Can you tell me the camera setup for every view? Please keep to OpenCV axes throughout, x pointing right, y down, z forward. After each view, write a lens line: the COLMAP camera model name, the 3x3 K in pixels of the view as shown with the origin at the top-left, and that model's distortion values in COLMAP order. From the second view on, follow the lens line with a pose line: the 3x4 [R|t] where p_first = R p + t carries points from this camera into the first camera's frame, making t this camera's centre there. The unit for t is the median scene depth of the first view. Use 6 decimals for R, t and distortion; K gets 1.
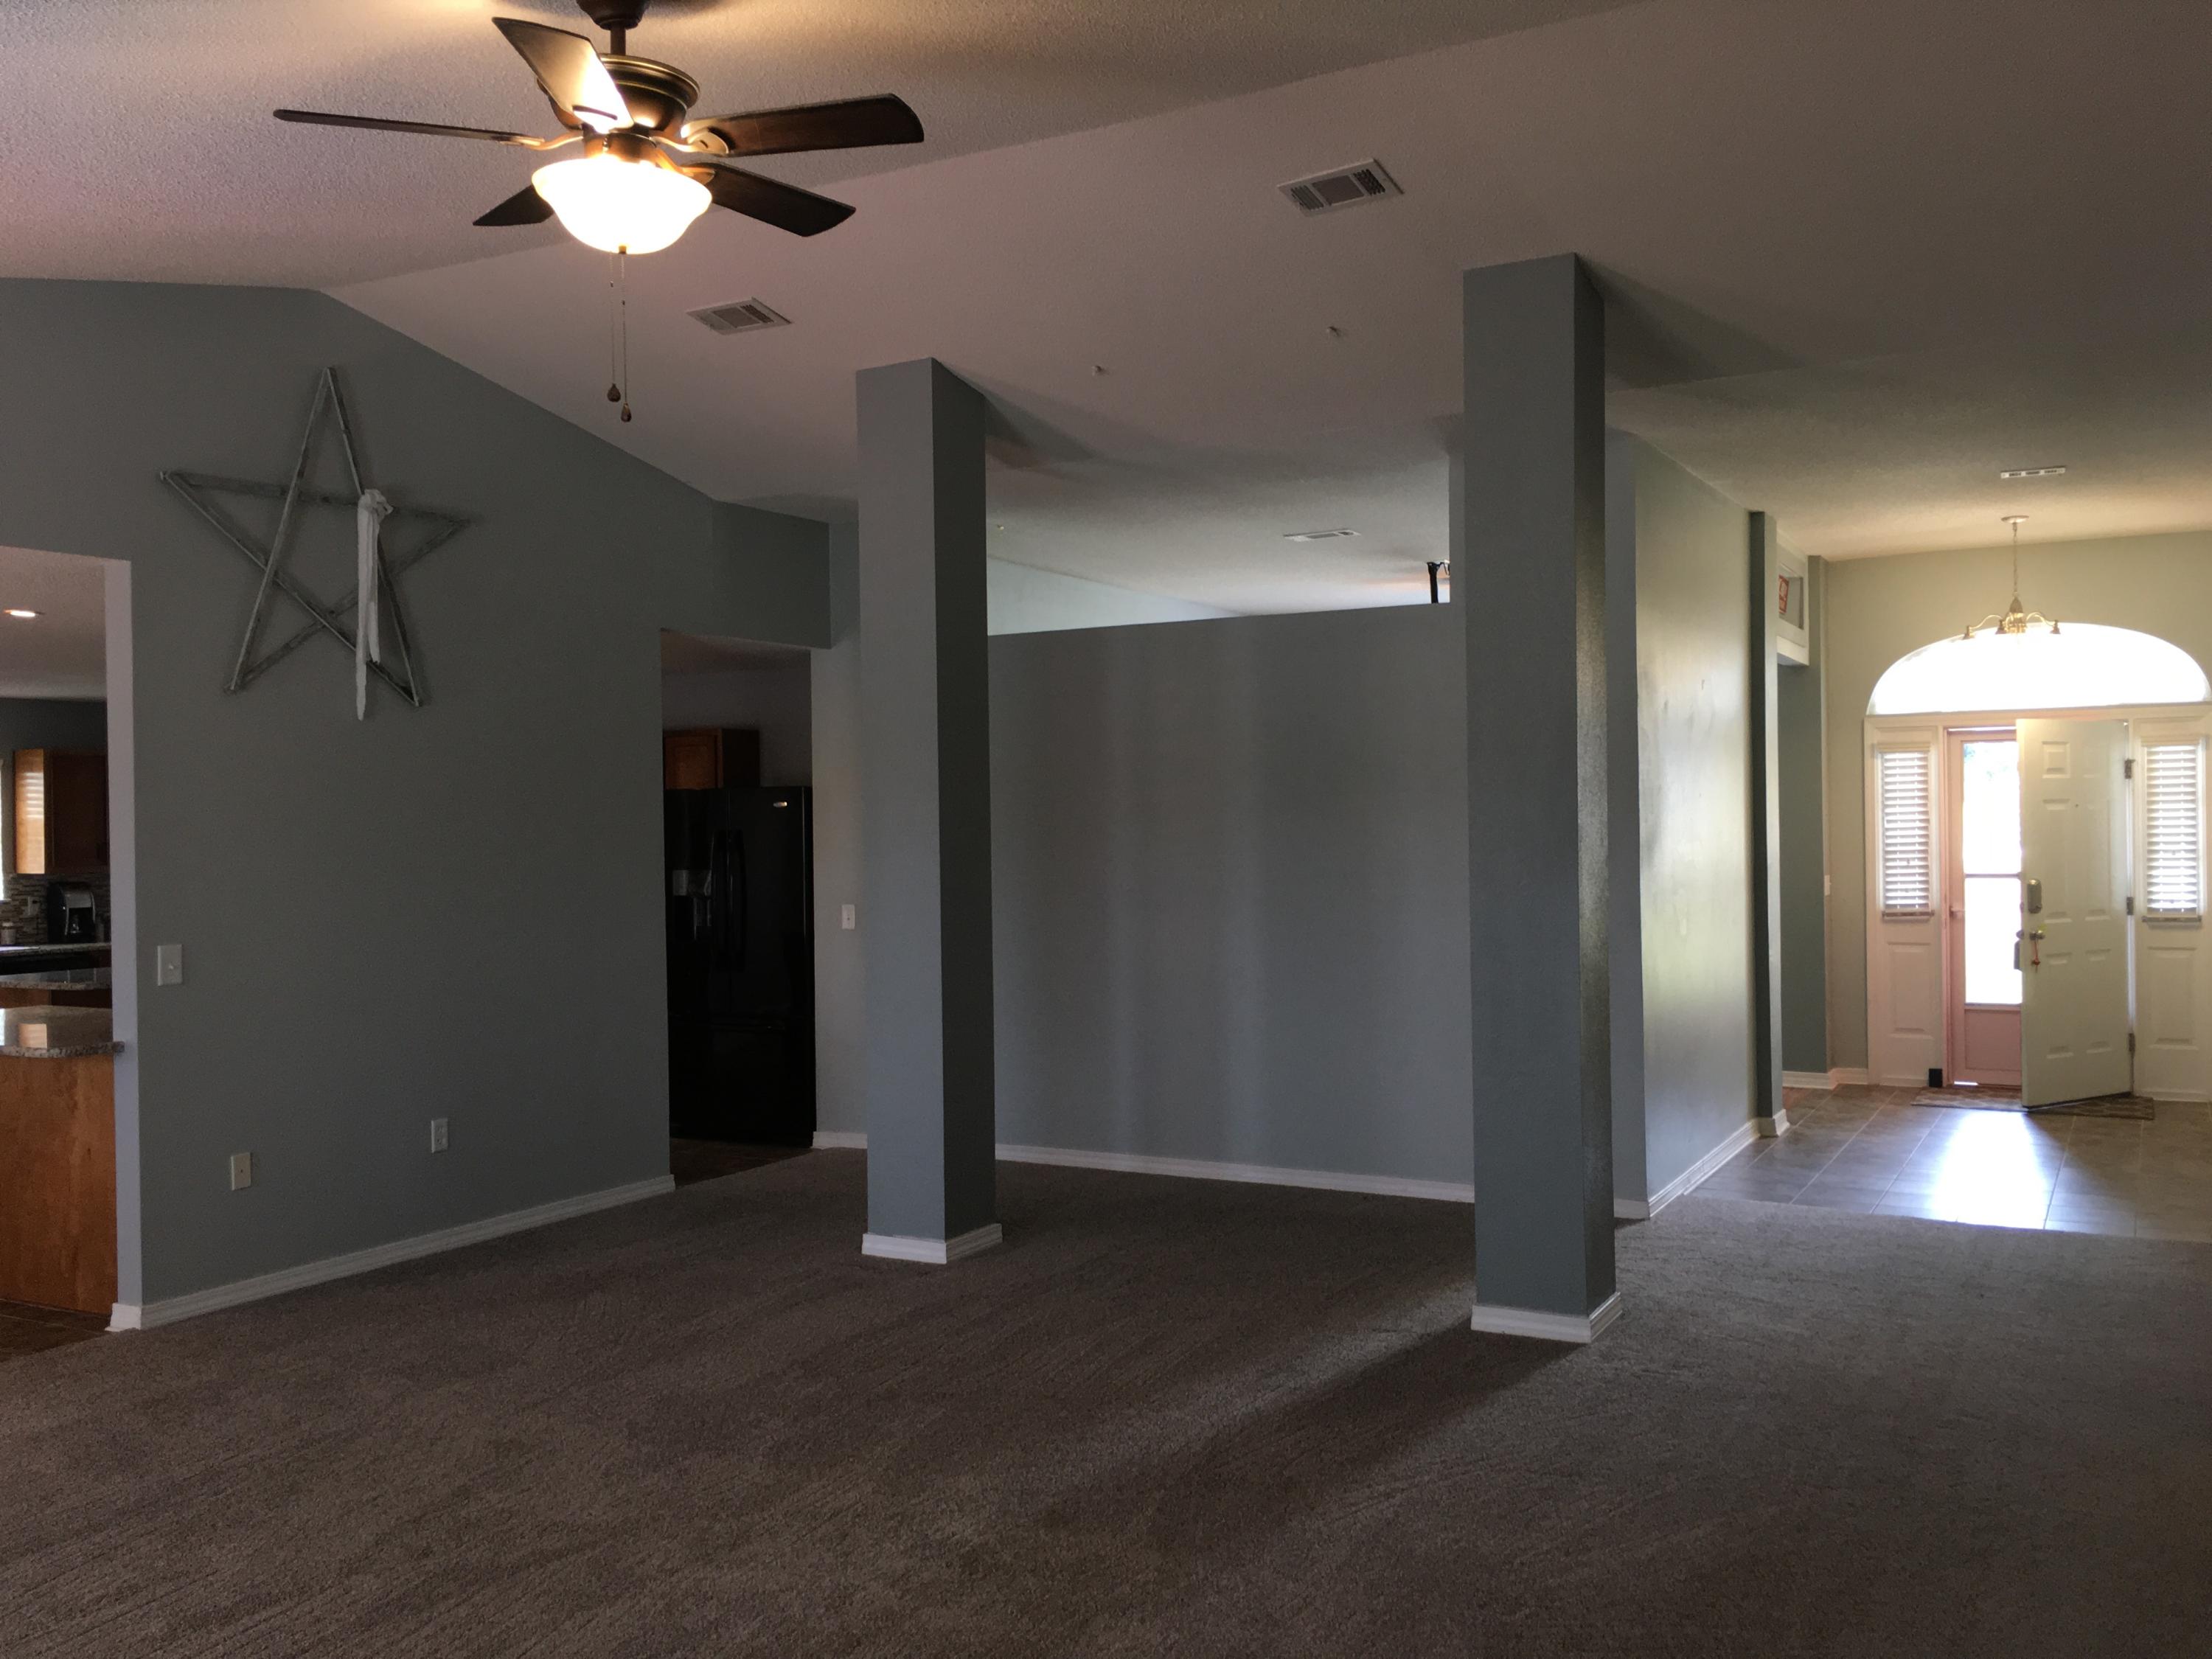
lens RADIAL K [[1877.8, 0, 1114.2], [0, 1877.8, 824.9], [0, 0, 1]] dist [0.077443, -0.101218]
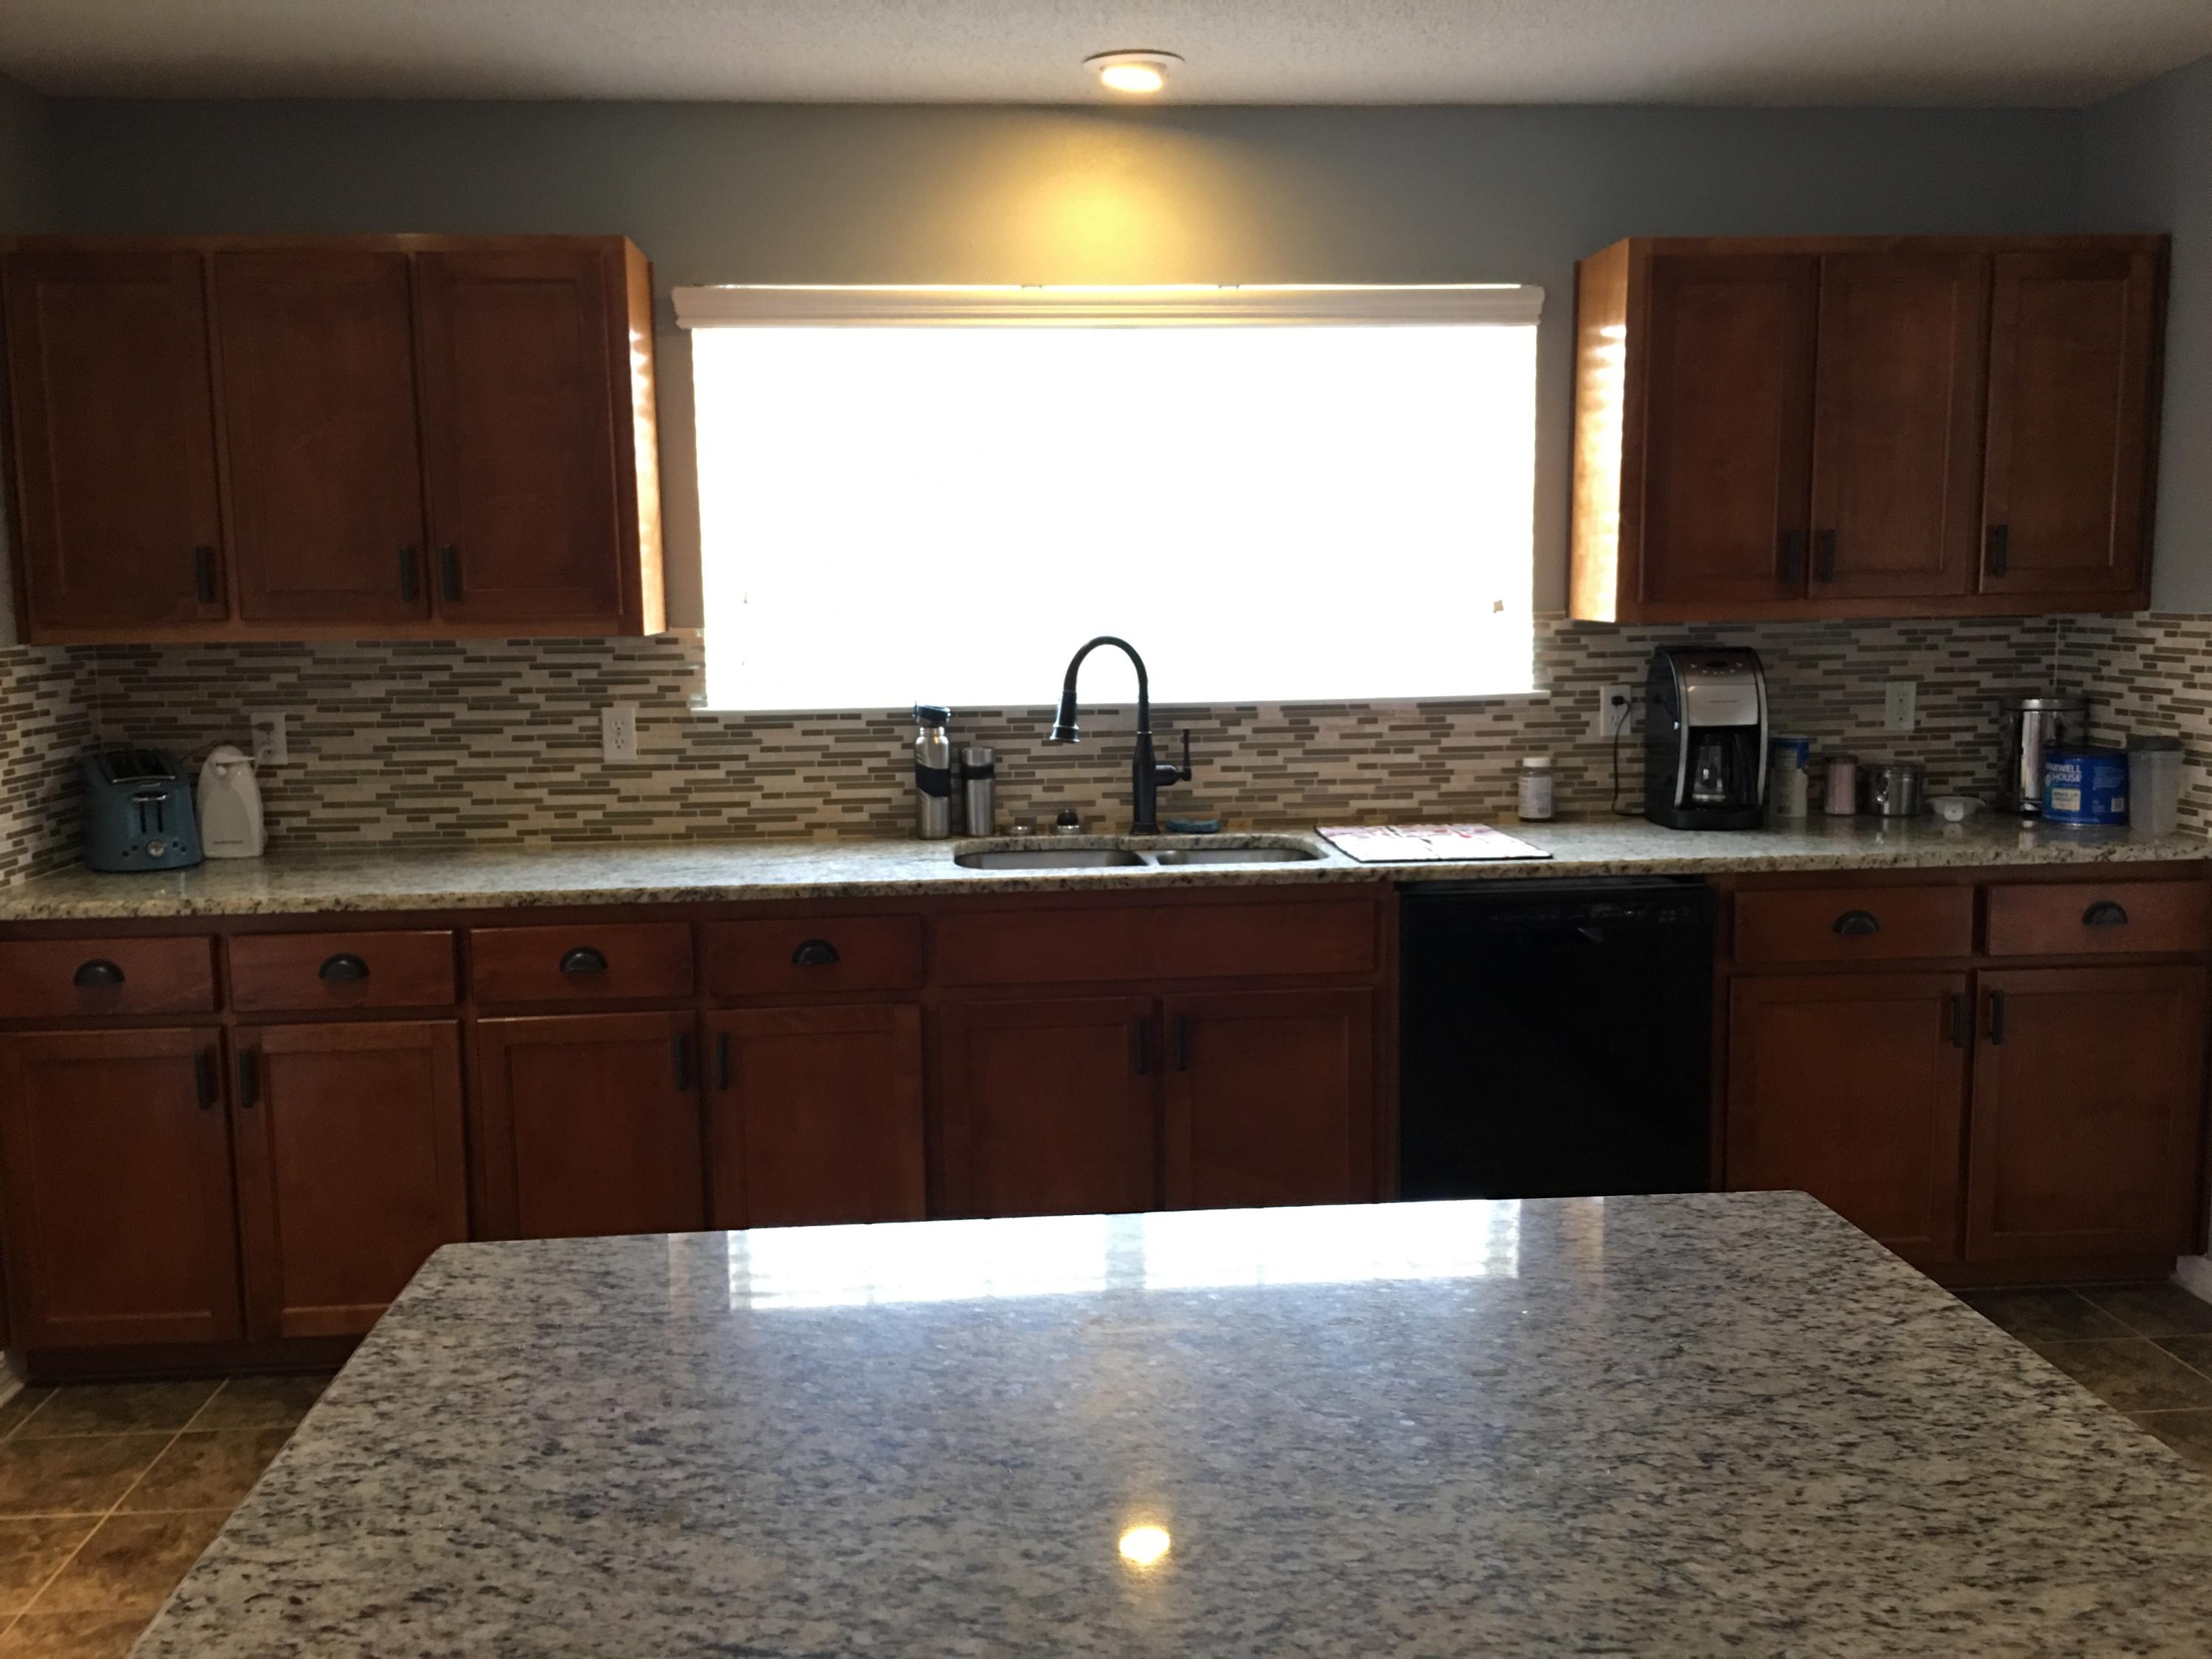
lens RADIAL K [[1877.8, 0, 1087.2], [0, 1877.8, 812.5], [0, 0, 1]] dist [0.077443, -0.101218]
pose [[0.551972, 0.112382, -0.826255, -0.560723], [0.003690, 0.990538, 0.137192, 0.021223], [0.833854, -0.078775, 0.546335, 1.239271]]
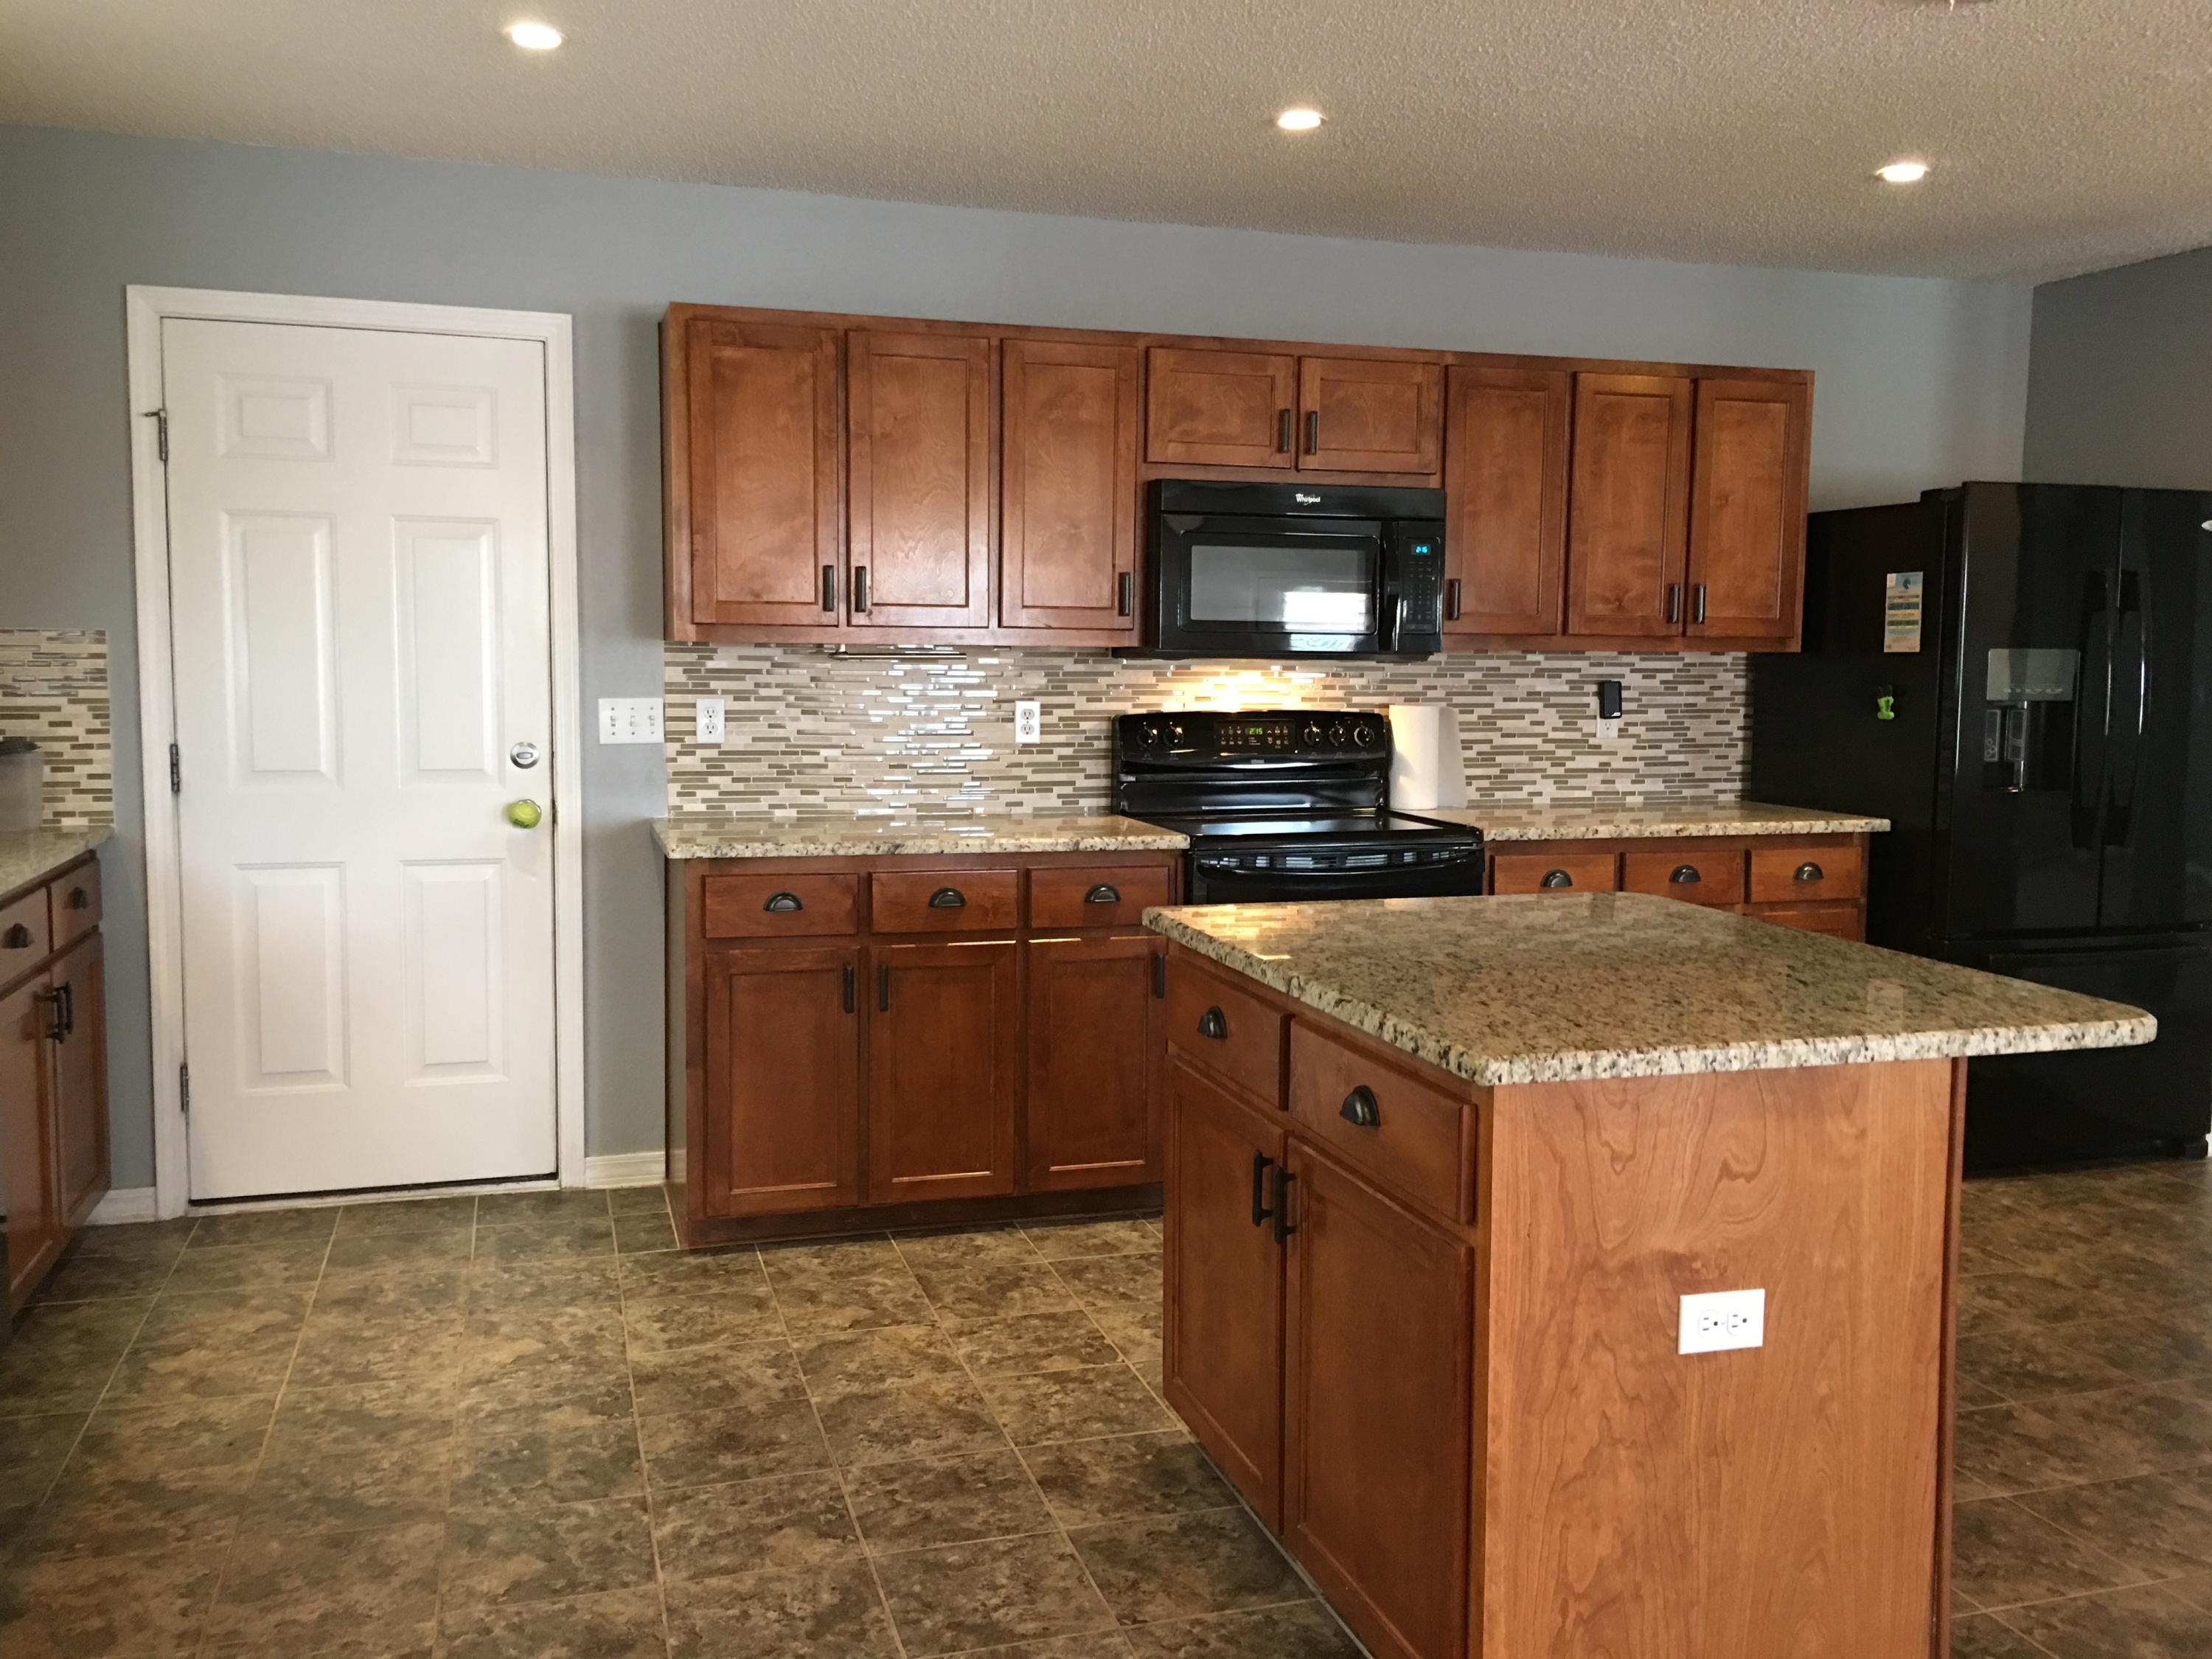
lens RADIAL K [[1877.8, 0, 1104.8], [0, 1877.8, 809.3], [0, 0, 1]] dist [0.077443, -0.101218]
pose [[0.698290, -0.041033, 0.714637, -1.039090], [-0.022430, 0.996611, 0.079140, 0.042407], [-0.715463, -0.071292, 0.695004, 1.134027]]
